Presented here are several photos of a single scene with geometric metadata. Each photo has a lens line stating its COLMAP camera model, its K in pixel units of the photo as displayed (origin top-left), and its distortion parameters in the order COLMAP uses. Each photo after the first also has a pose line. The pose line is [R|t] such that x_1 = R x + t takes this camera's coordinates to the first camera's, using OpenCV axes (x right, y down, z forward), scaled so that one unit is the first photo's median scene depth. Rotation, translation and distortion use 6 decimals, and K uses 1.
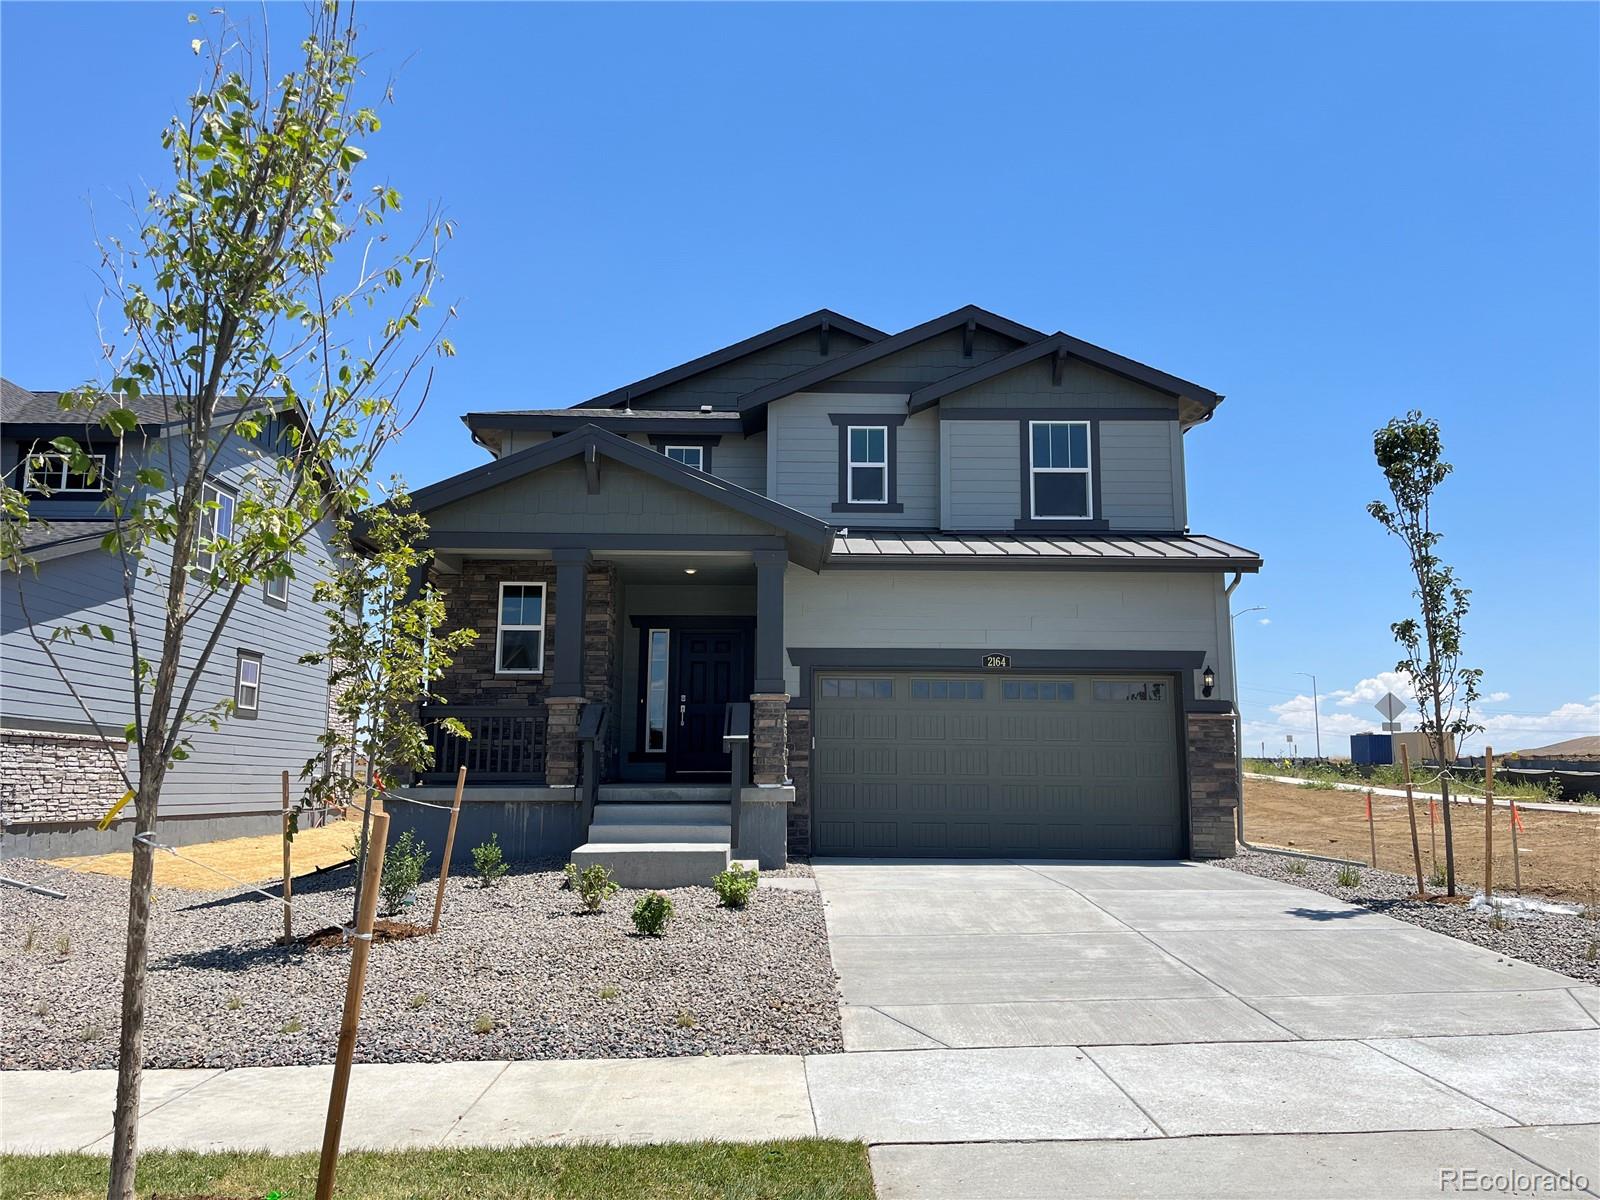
lens RADIAL K [[1207.2, 0, 801.9], [0, 1207.2, 599.8], [0, 0, 1]] dist [-0.000158, -0.000080]
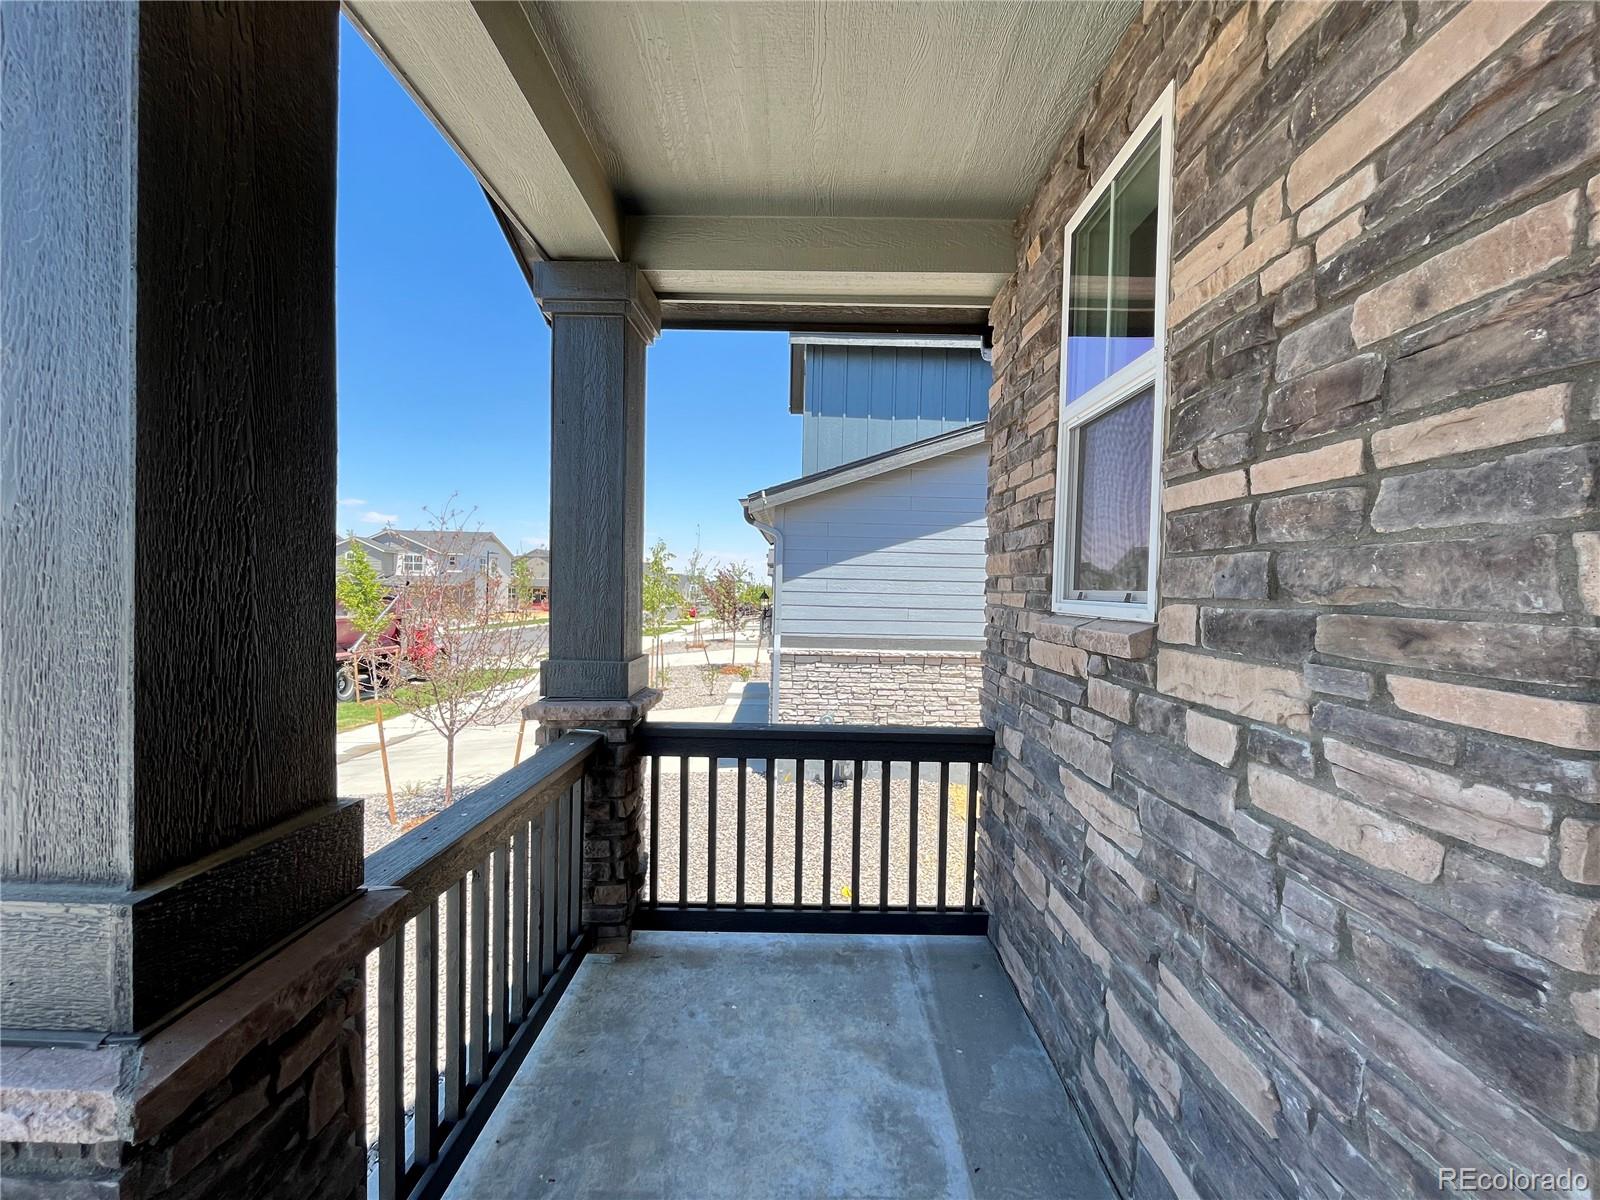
lens RADIAL K [[652.0, 0, 801.0], [0, 652.0, 601.7], [0, 0, 1]] dist [0.002607, 0.000037]
pose [[-0.049564, 0.023243, -0.998500, -0.117917], [0.136202, 0.990547, 0.016297, 0.049358], [0.989441, -0.135190, -0.052261, 0.950522]]
